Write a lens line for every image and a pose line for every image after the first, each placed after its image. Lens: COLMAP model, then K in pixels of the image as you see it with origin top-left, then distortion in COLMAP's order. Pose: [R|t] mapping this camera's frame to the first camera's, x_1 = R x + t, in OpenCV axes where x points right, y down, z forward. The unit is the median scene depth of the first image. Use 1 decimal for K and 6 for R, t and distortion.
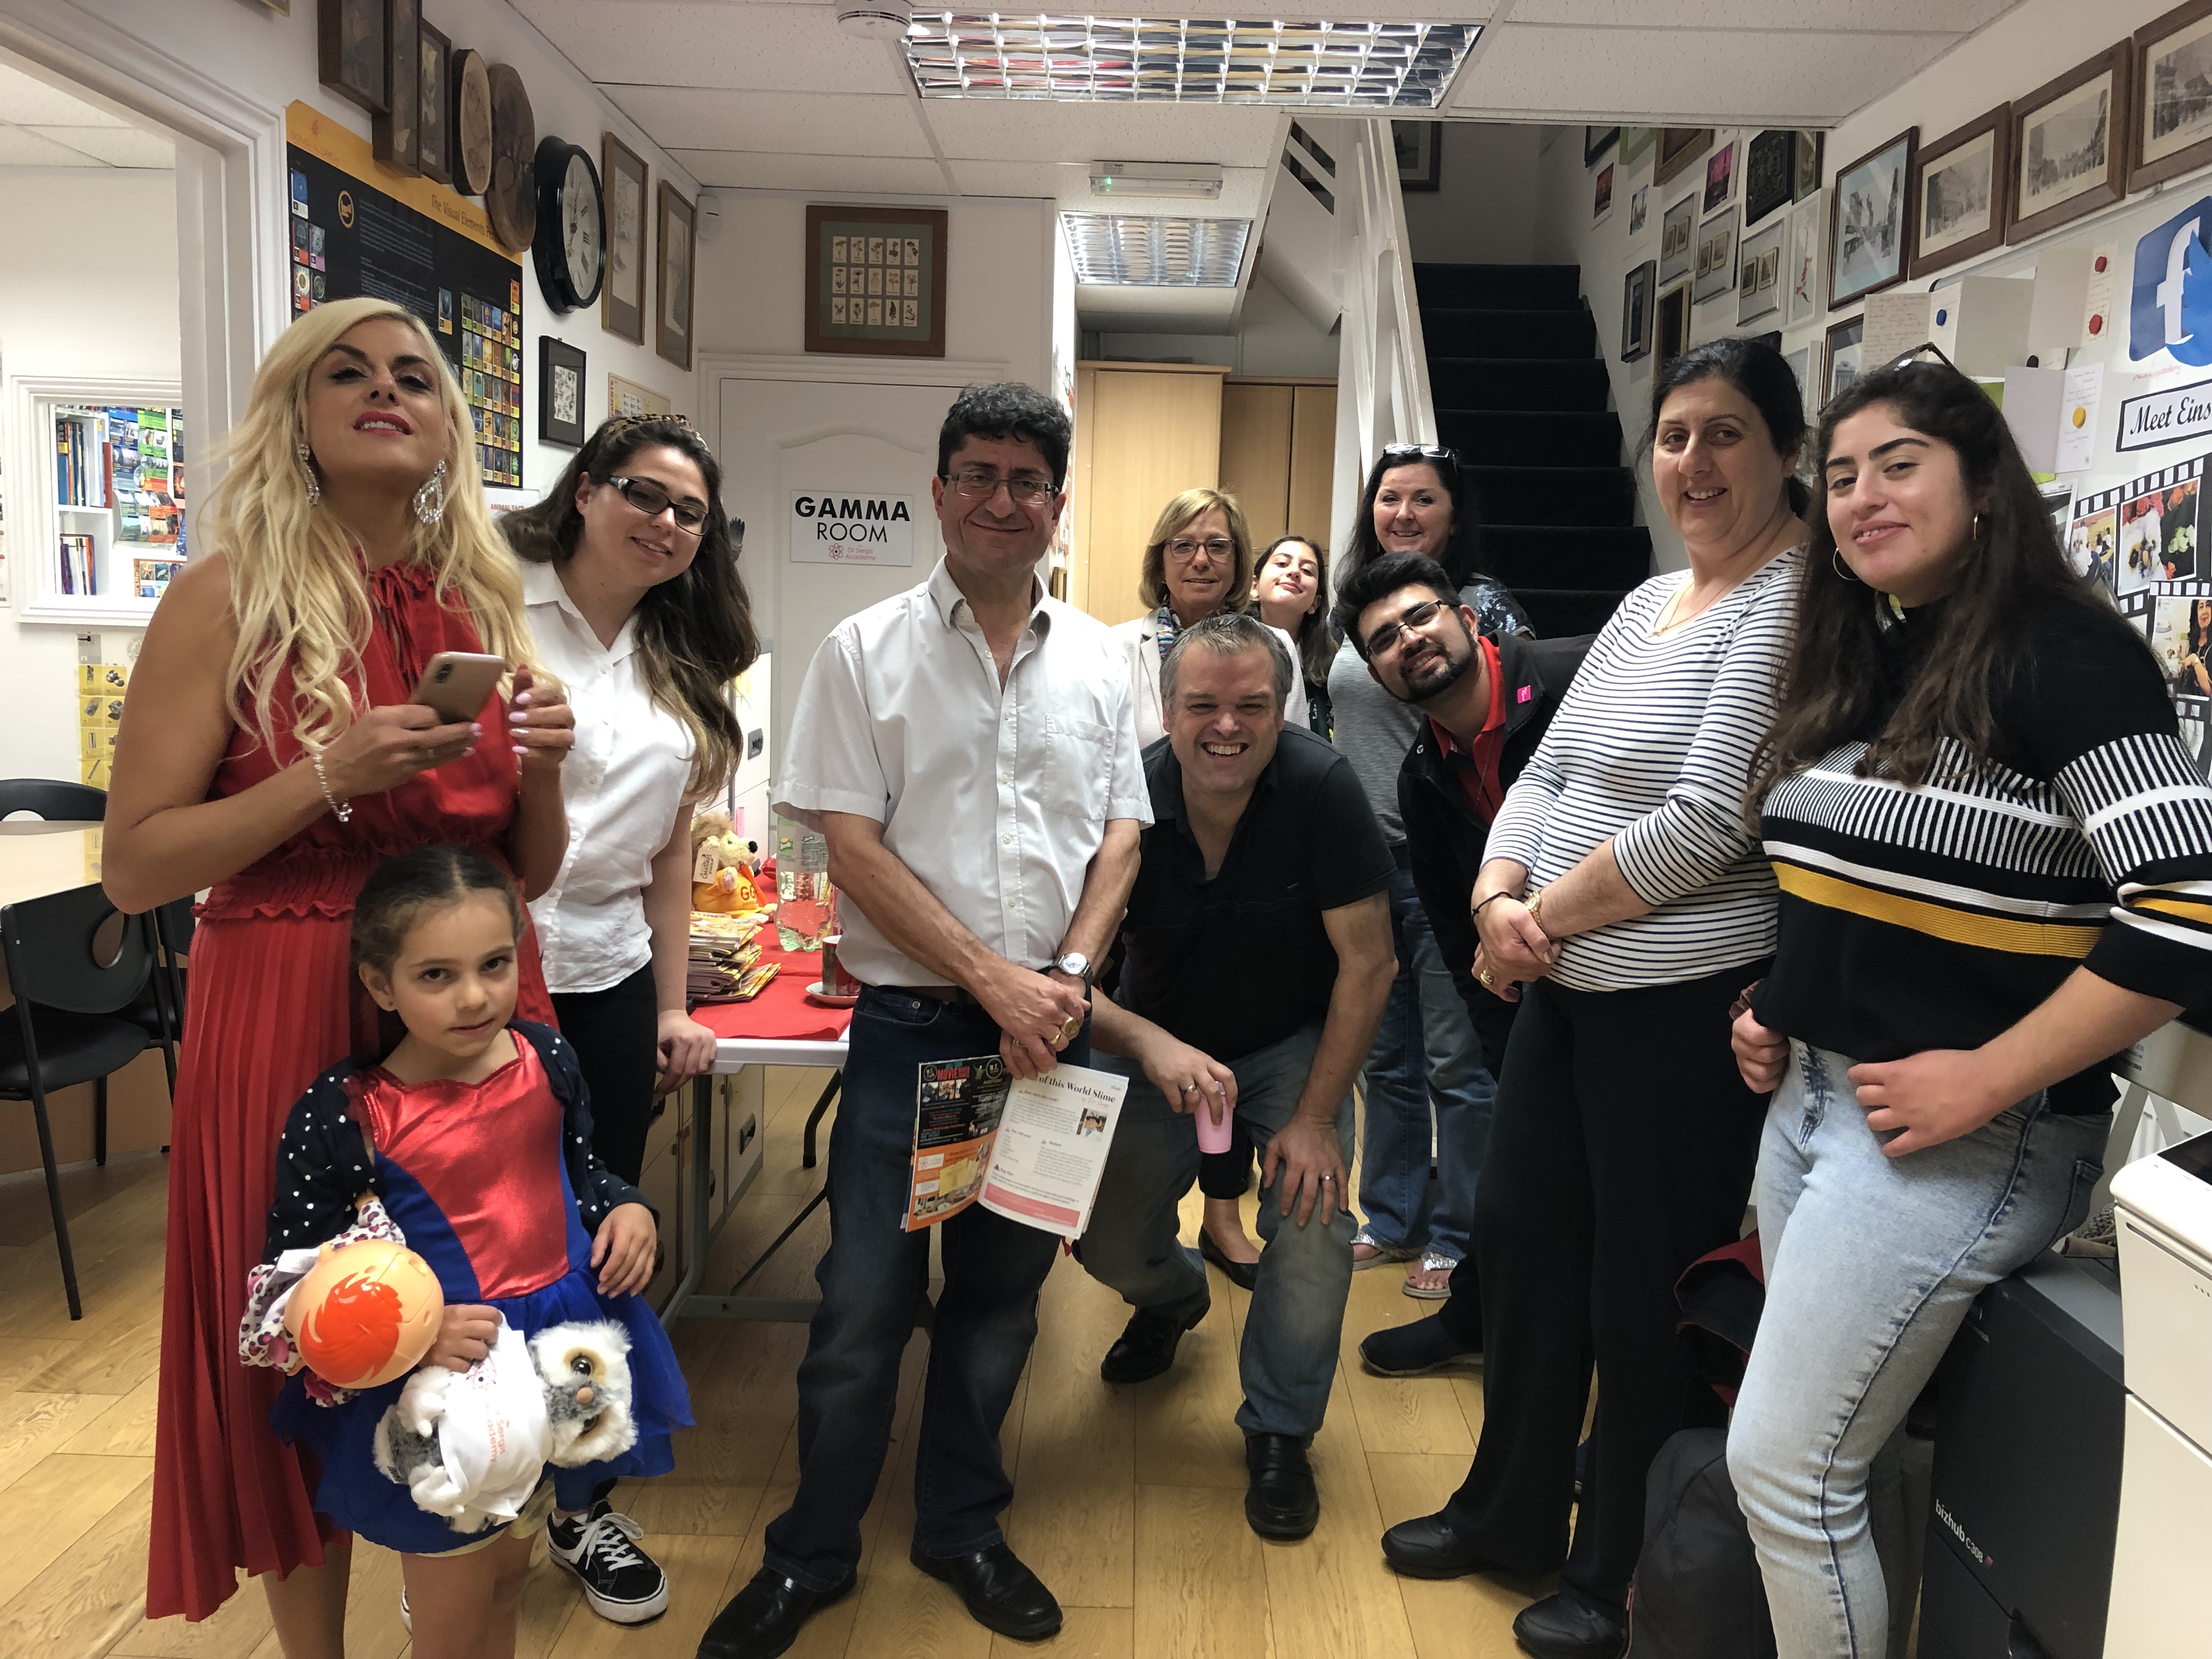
lens RADIAL K [[1806.6, 0, 1112.5], [0, 1806.6, 788.5], [0, 0, 1]] dist [0.045328, -0.060026]
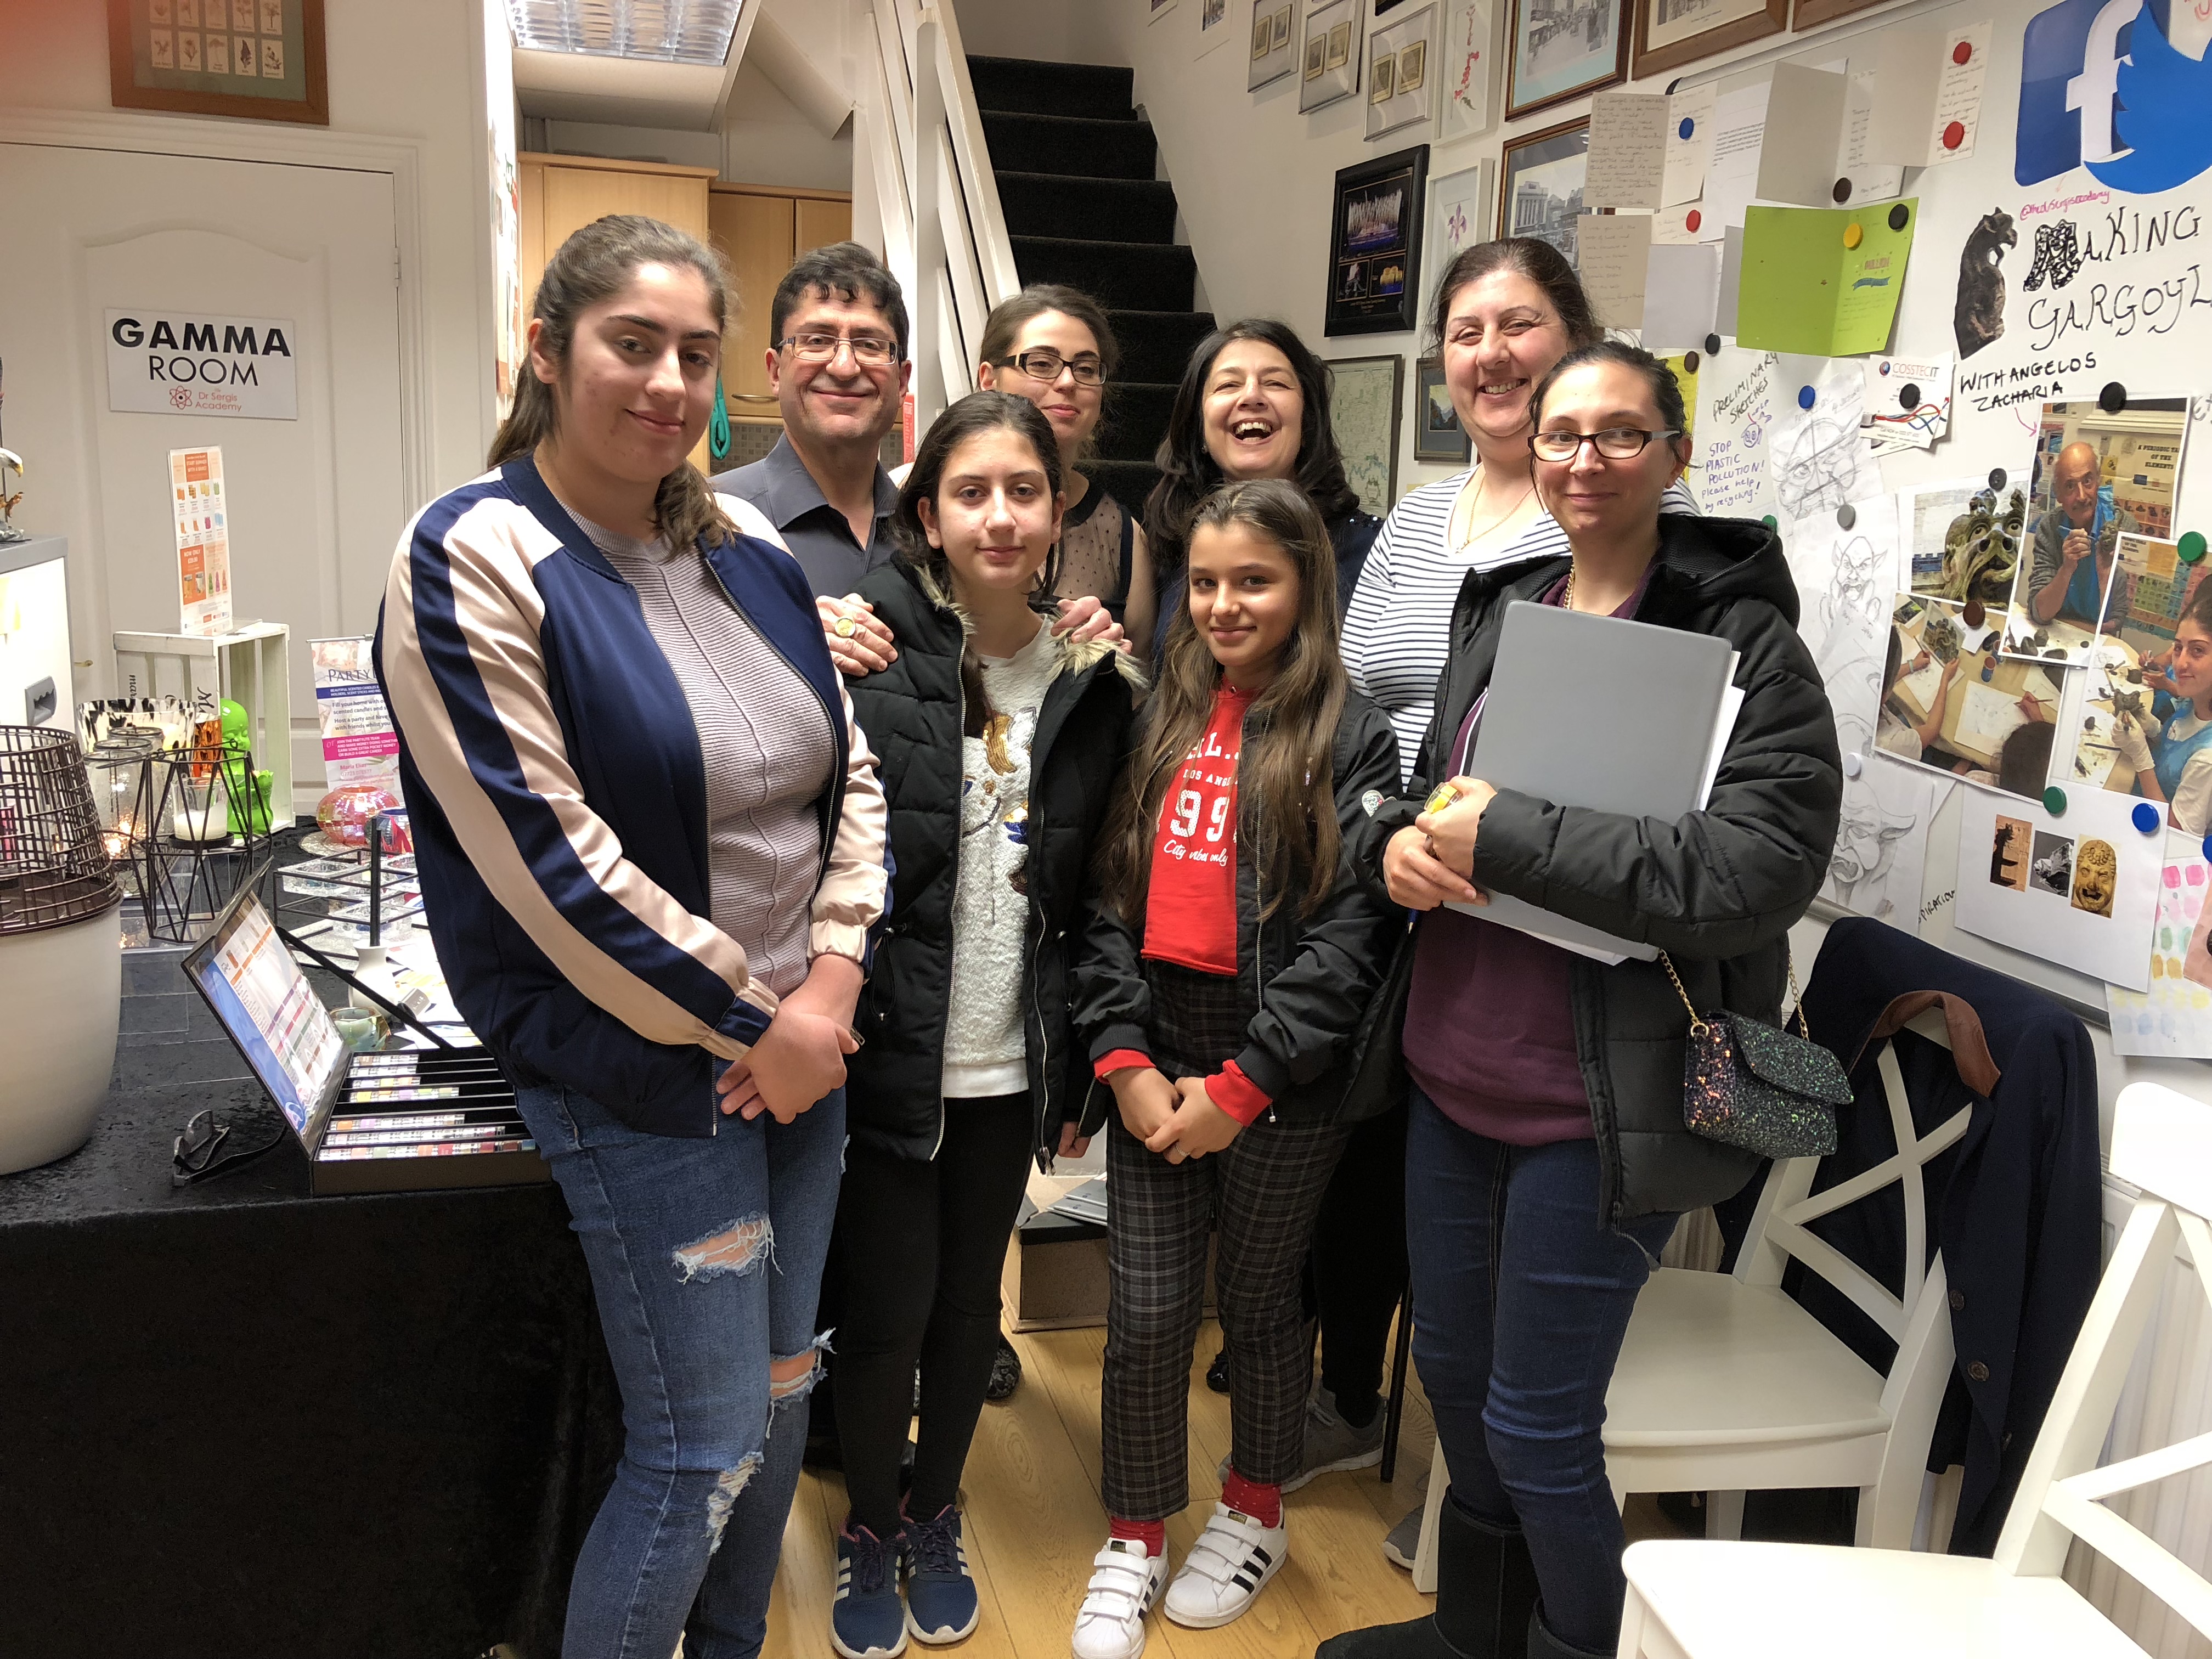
lens RADIAL K [[1806.6, 0, 1112.5], [0, 1806.6, 788.5], [0, 0, 1]] dist [0.045328, -0.060026]
pose [[0.958494, -0.045922, 0.281391, -0.012870], [0.021621, 0.995809, 0.088867, -0.042888], [-0.284293, -0.079094, 0.955469, 0.254674]]
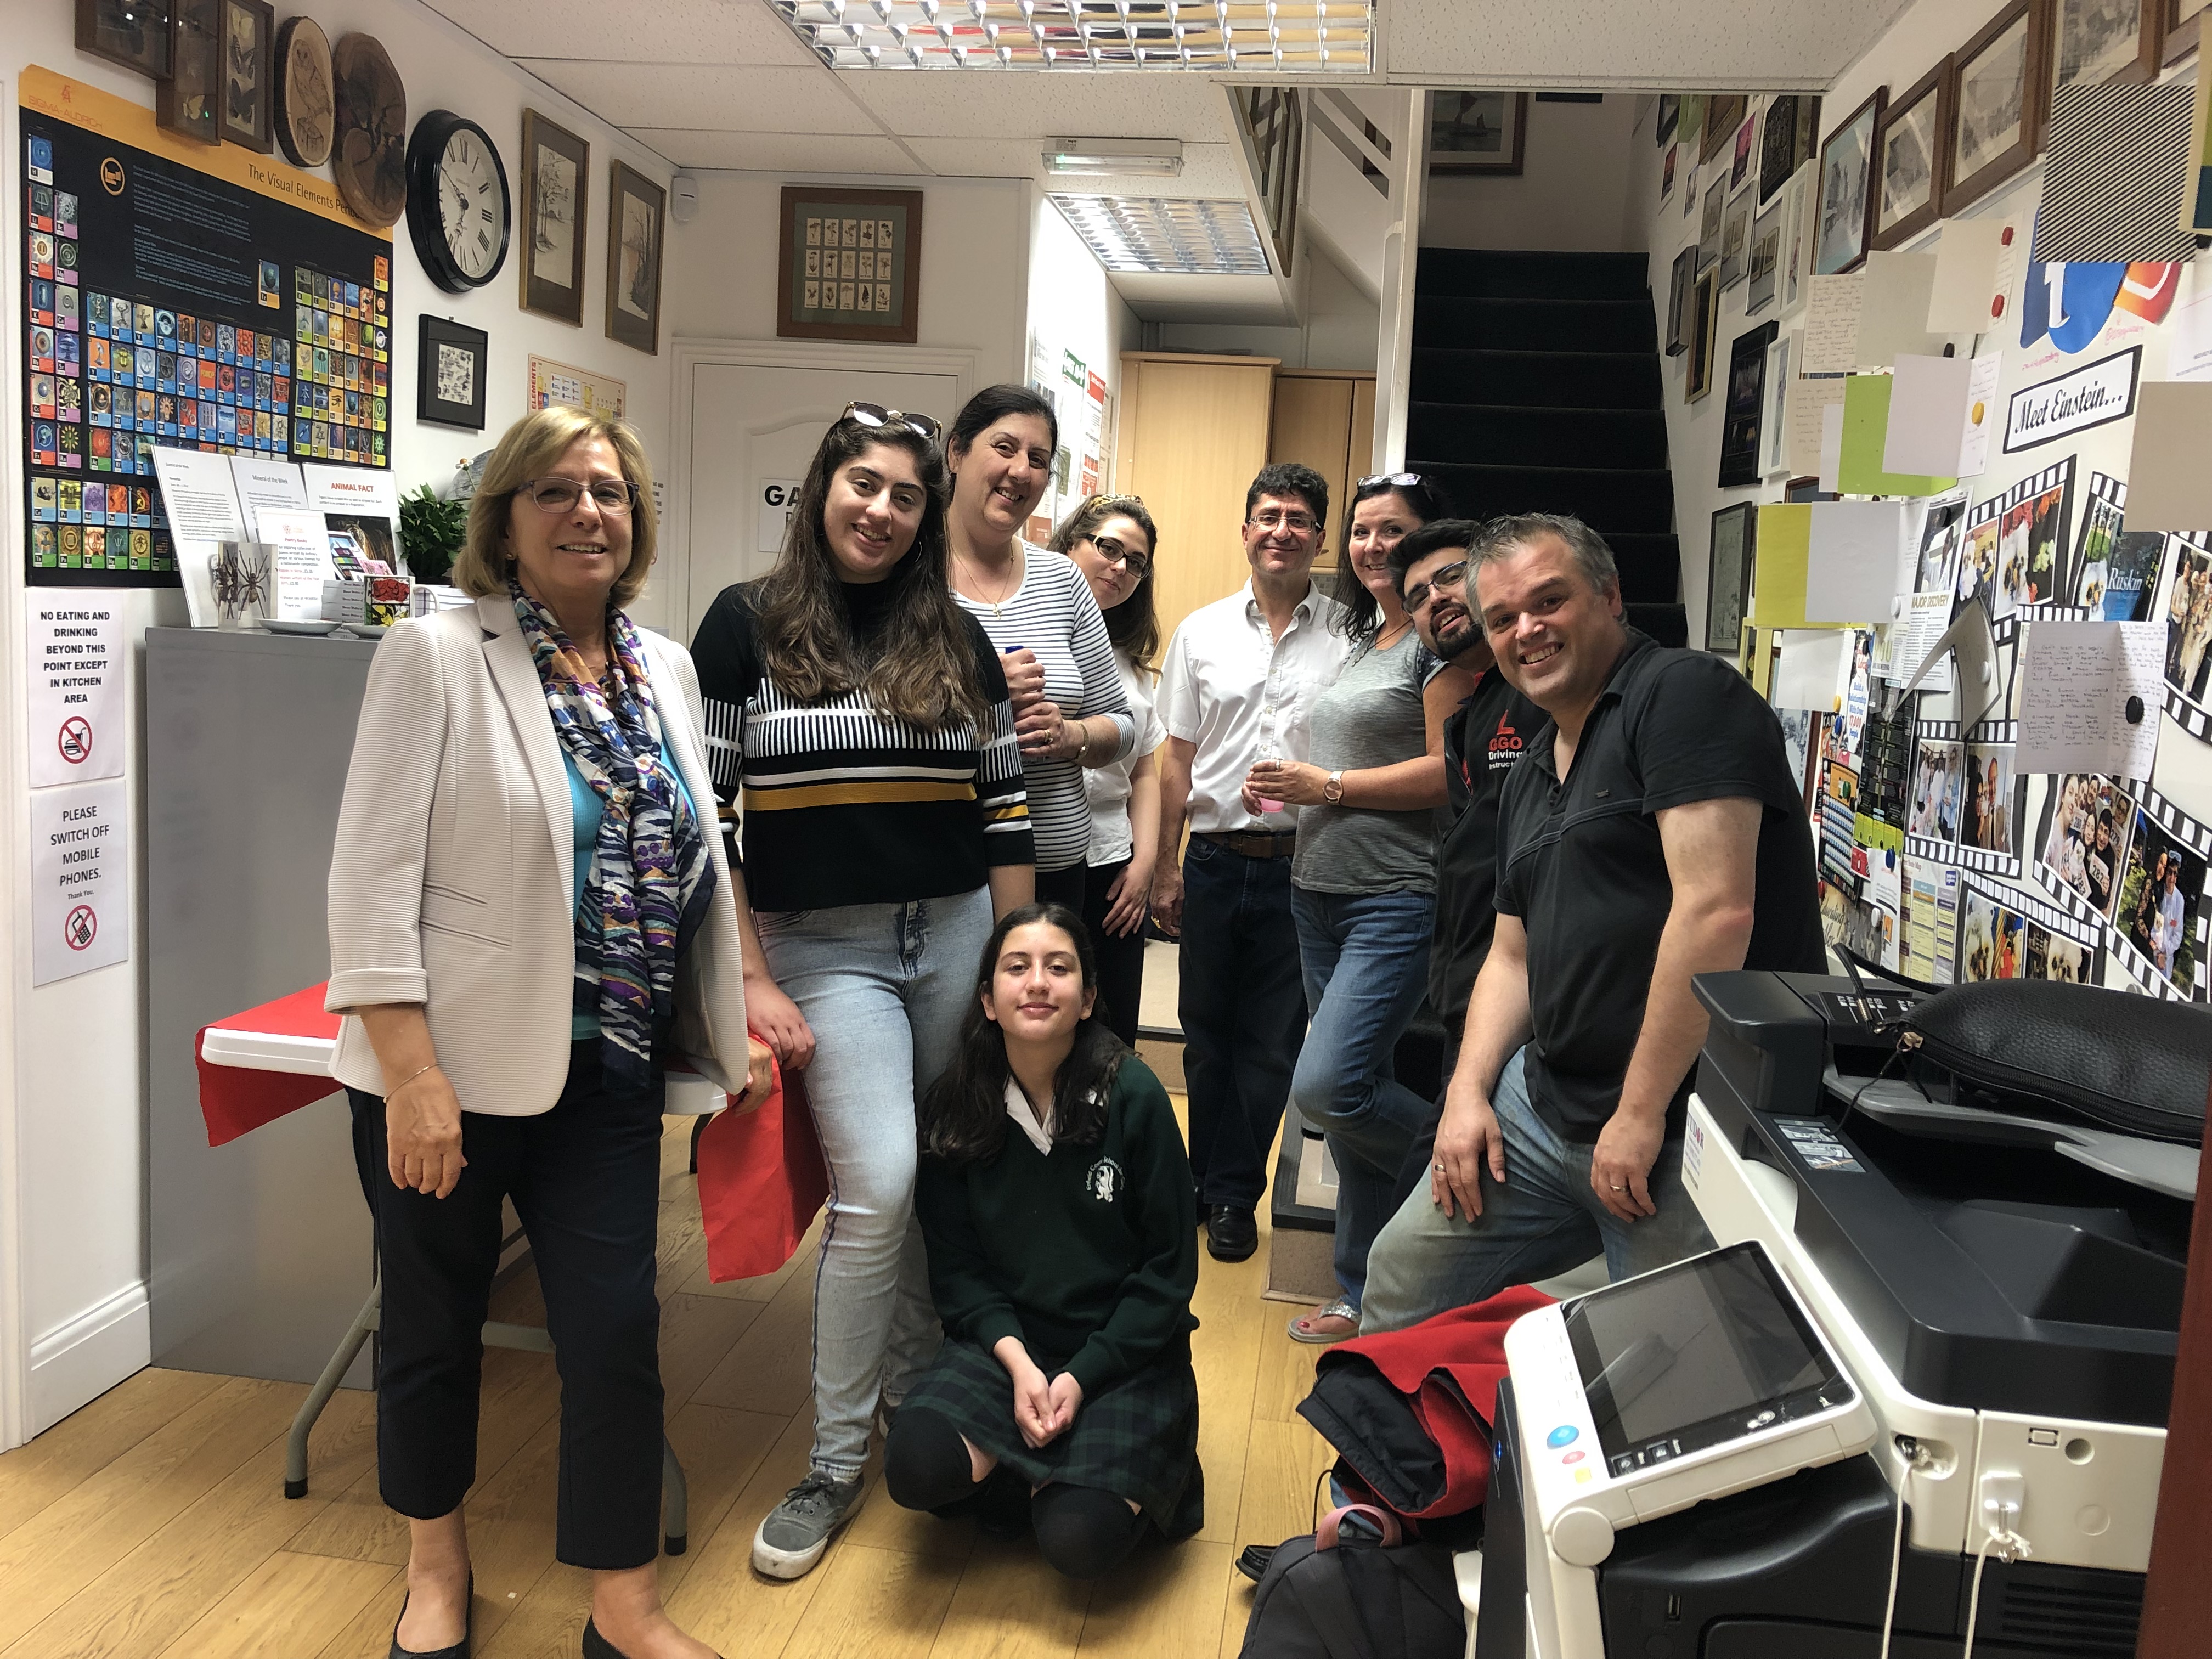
lens RADIAL K [[1804.2, 0, 1096.1], [0, 1804.2, 804.5], [0, 0, 1]] dist [0.051411, -0.050034]
pose [[0.991979, 0.038552, -0.120380, 0.162324], [-0.037354, 0.999228, 0.012194, -0.008860], [0.120757, -0.007599, 0.992653, 0.060480]]
